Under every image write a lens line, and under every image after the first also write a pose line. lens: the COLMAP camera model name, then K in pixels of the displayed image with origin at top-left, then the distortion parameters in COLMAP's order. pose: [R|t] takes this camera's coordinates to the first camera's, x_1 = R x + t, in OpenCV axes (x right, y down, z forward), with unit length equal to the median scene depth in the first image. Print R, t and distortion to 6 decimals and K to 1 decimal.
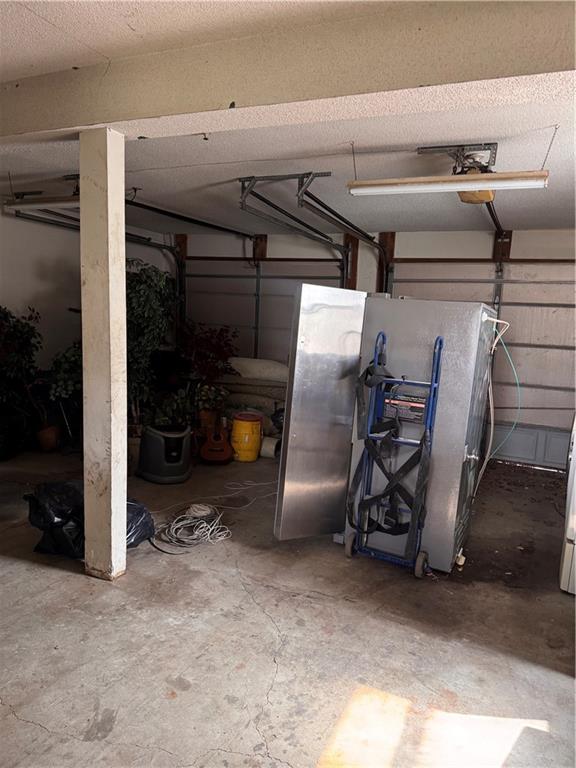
lens RADIAL K [[531.3, 0, 291.7], [0, 531.3, 387.6], [0, 0, 1]] dist [0.160559, -0.281279]
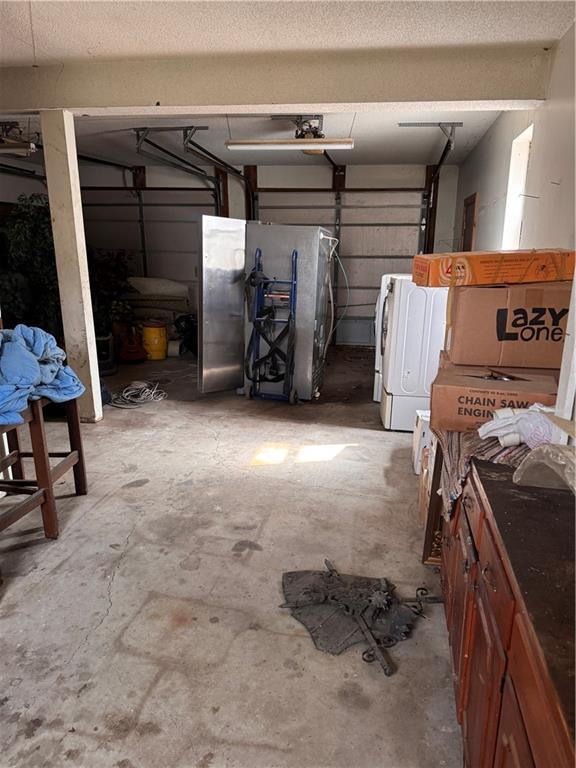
lens RADIAL K [[531.3, 0, 291.7], [0, 531.3, 387.6], [0, 0, 1]] dist [0.160559, -0.281279]
pose [[0.968245, -0.100982, 0.228702, -0.119240], [0.068911, 0.987157, 0.144127, 0.068127], [-0.240319, -0.123790, 0.962768, -0.496383]]
